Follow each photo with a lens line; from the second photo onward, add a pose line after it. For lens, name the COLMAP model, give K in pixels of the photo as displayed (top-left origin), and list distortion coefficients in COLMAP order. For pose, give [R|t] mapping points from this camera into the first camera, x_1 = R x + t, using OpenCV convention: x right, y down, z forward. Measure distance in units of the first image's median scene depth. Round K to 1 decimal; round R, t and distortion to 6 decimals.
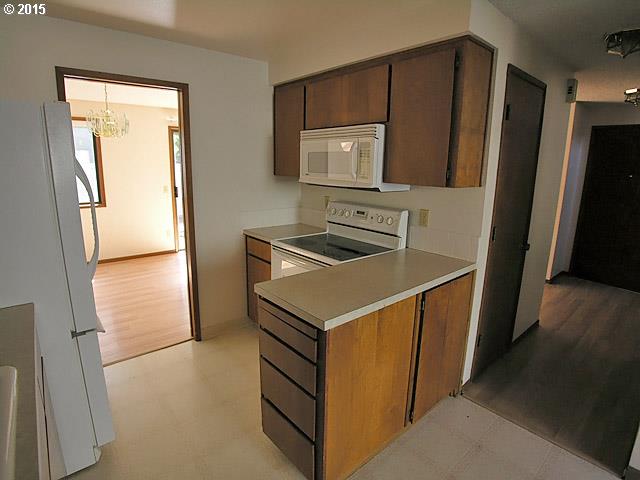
lens RADIAL K [[336.8, 0, 317.3], [0, 336.8, 237.3], [0, 0, 1]] dist [-0.053160, 0.000158]
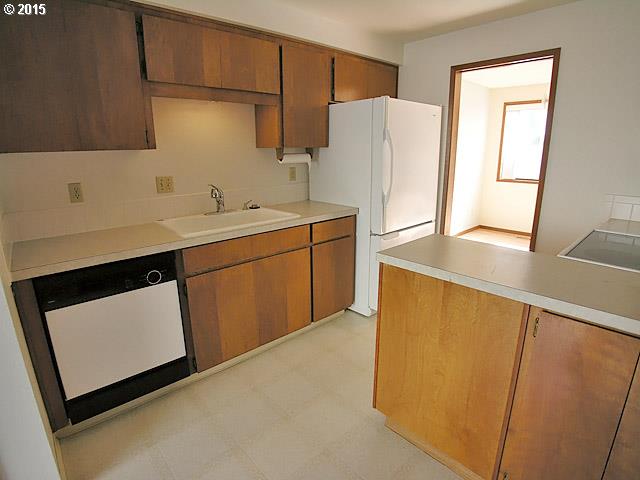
lens RADIAL K [[336.8, 0, 317.3], [0, 336.8, 237.3], [0, 0, 1]] dist [-0.053160, 0.000158]
pose [[0.031421, 0.230263, -0.972621, 0.946914], [-0.195299, 0.955759, 0.219962, -0.021019], [0.980240, 0.183040, 0.075000, 0.553463]]
